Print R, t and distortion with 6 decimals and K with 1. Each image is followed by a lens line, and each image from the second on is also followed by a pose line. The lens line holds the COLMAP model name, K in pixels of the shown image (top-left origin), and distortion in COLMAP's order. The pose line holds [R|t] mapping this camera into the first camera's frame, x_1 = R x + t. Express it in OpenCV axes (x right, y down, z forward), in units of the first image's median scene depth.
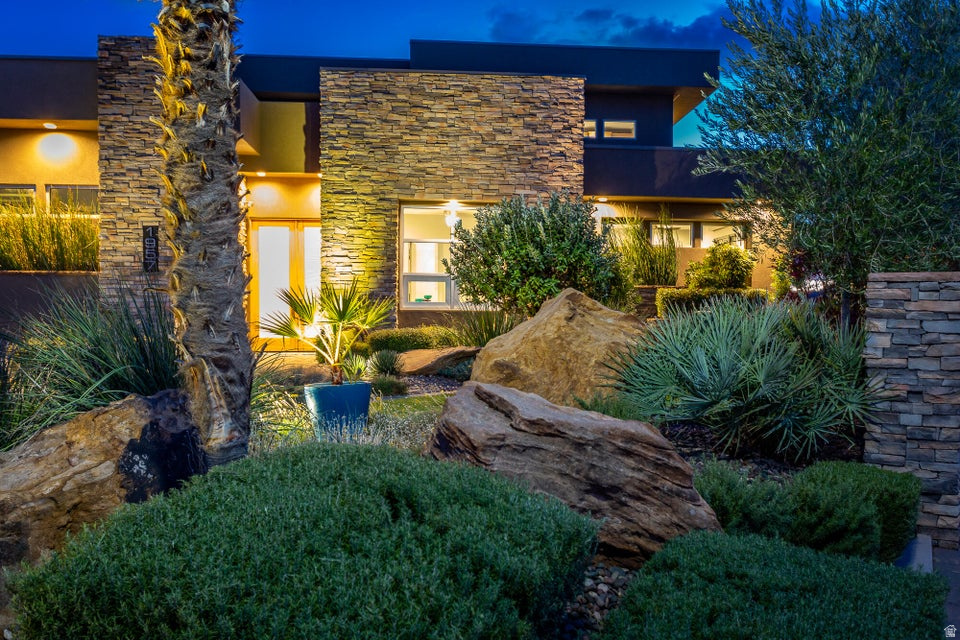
lens RADIAL K [[818.9, 0, 483.0], [0, 818.9, 319.5], [0, 0, 1]] dist [0.020769, 0.000315]
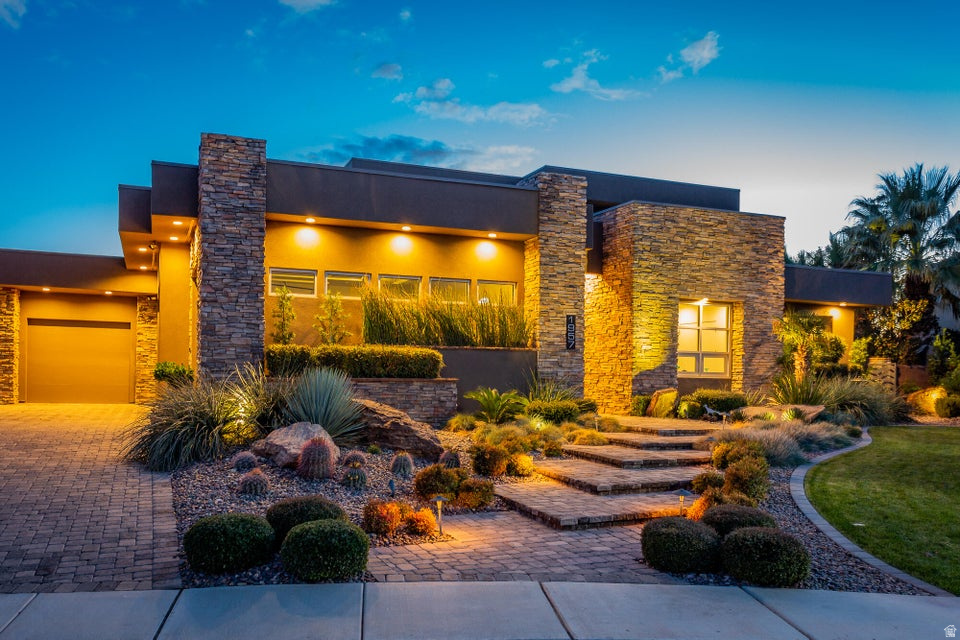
lens RADIAL K [[708.1, 0, 464.0], [0, 708.1, 366.3], [0, 0, 1]] dist [0.006799, 0.000561]
pose [[0.964219, 0.008288, 0.264976, -0.775121], [-0.003817, 0.999842, -0.017384, -0.008330], [-0.265078, 0.015751, 0.964098, -0.060013]]
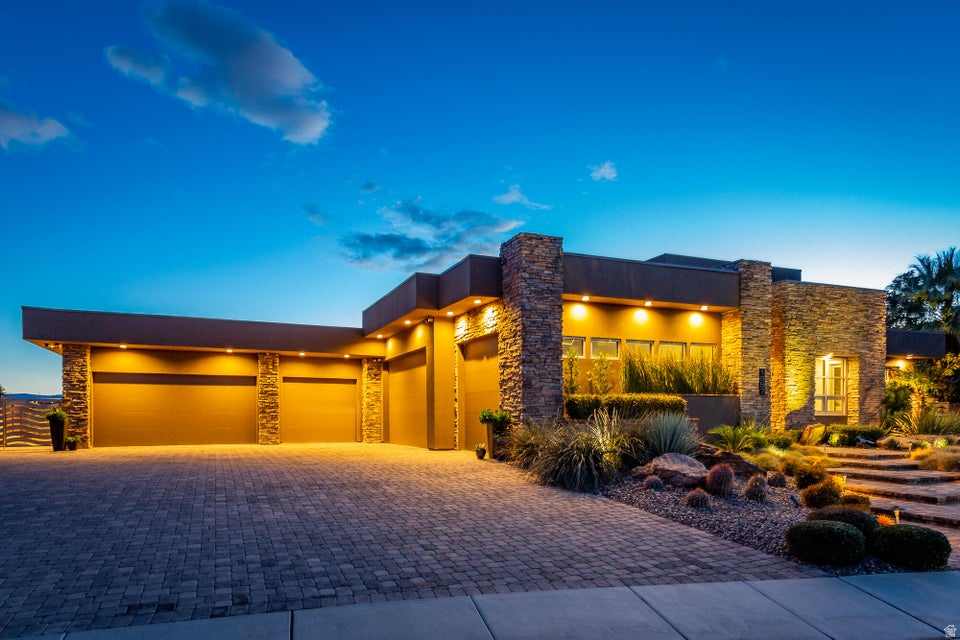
lens RADIAL K [[552.4, 0, 498.8], [0, 552.4, 414.0], [0, 0, 1]] dist [0.022608, 0.001211]
pose [[0.958131, -0.008286, 0.286209, -1.131518], [0.011462, 0.999890, -0.009423, -0.011074], [-0.286100, 0.012309, 0.958121, 0.023031]]
